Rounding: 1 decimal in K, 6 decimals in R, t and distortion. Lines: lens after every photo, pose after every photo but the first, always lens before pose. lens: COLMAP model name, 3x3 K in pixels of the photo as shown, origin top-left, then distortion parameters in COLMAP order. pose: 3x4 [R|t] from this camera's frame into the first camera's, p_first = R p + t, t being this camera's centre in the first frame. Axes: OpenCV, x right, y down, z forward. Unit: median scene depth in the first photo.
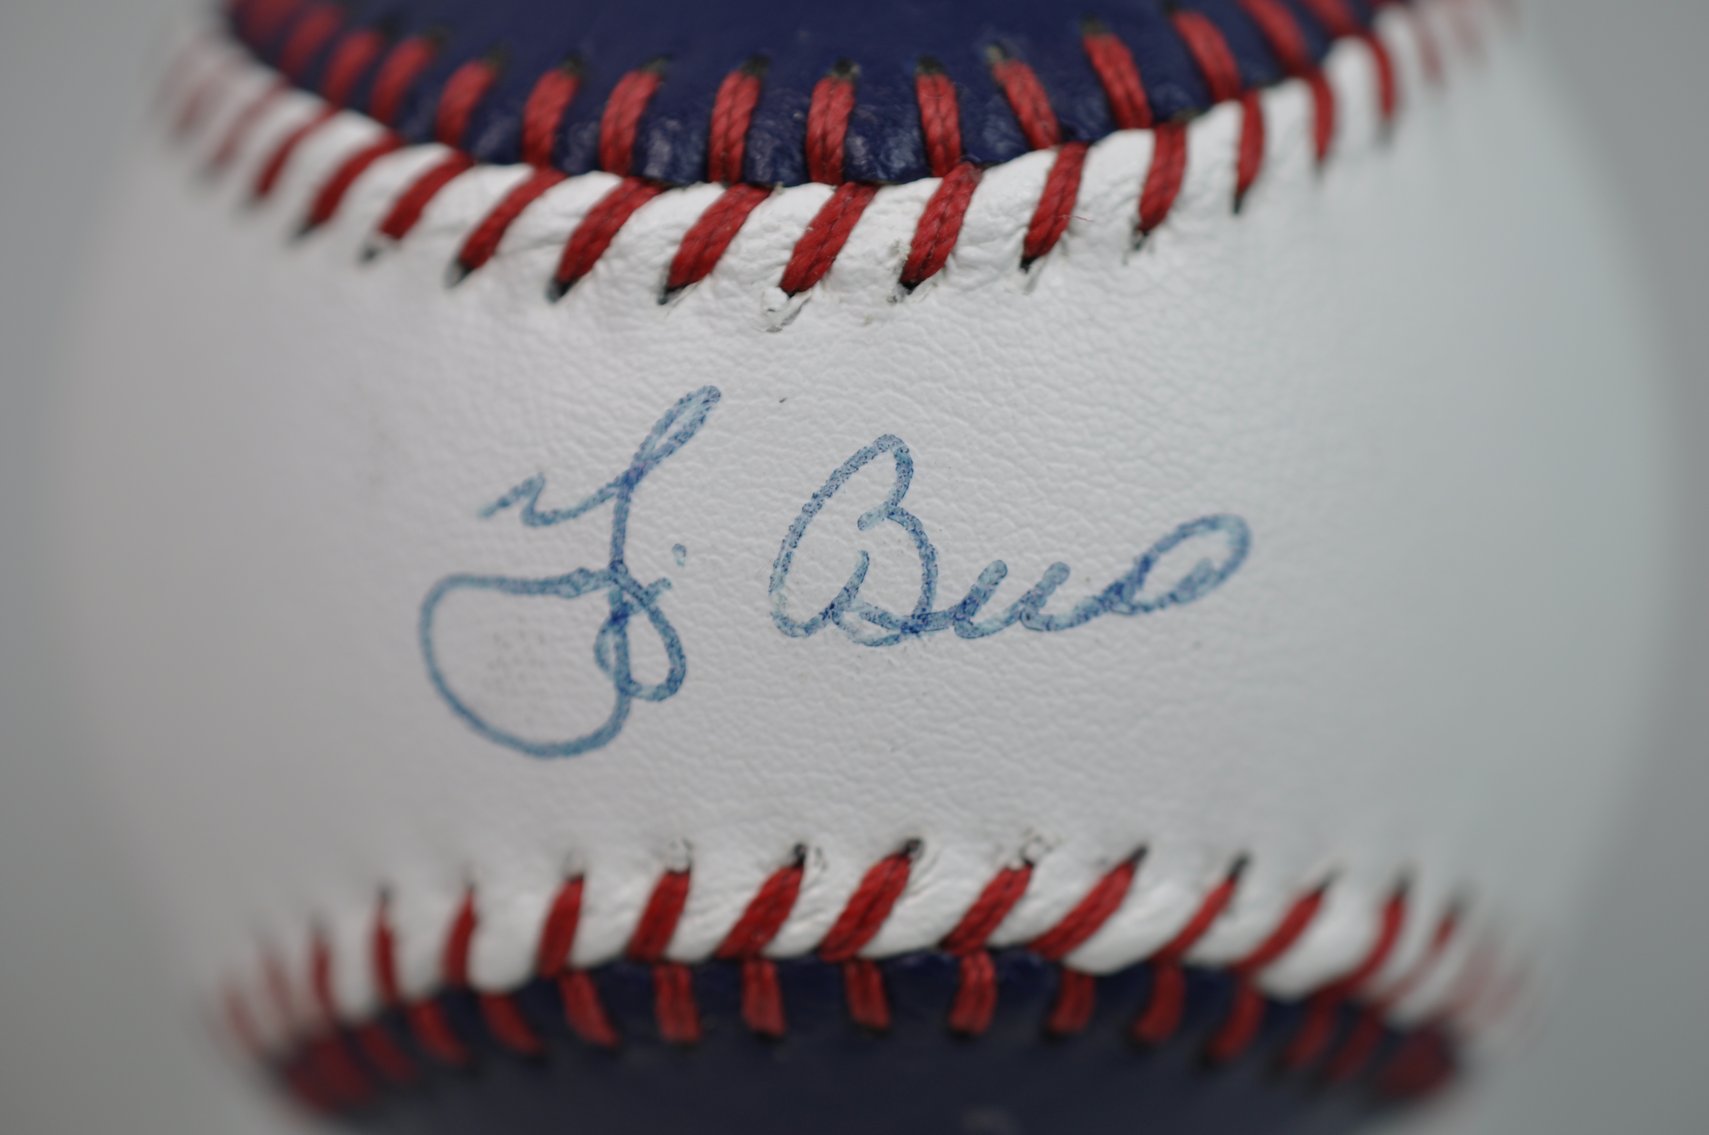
lens RADIAL K [[2997.3, 0, 854.5], [0, 2997.3, 567.5], [0, 0, 1]] dist [0.214210, 3.288351]
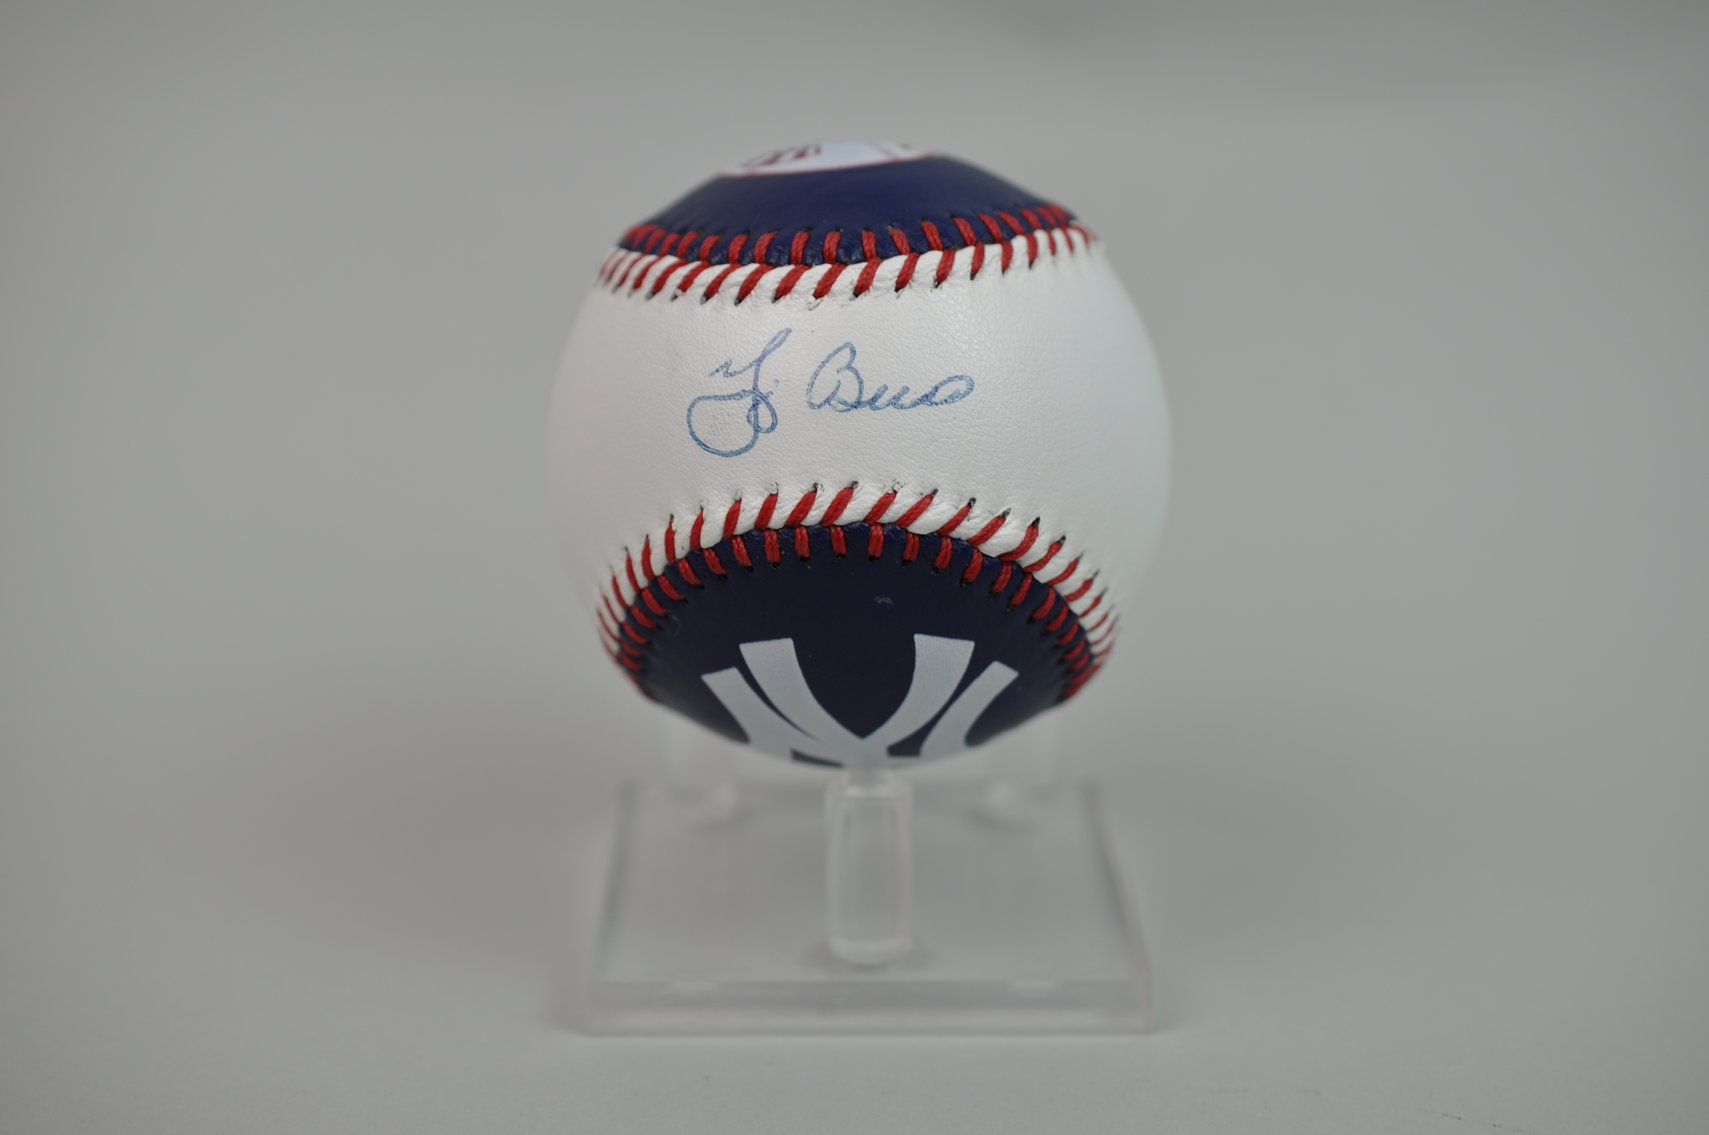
lens RADIAL K [[2997.3, 0, 854.5], [0, 2997.3, 567.5], [0, 0, 1]] dist [0.214210, 3.288351]
pose [[0.998216, 0.009155, -0.058992, 0.189921], [-0.022185, 0.974292, -0.224195, 0.816003], [0.055423, 0.225104, 0.972757, -1.782351]]
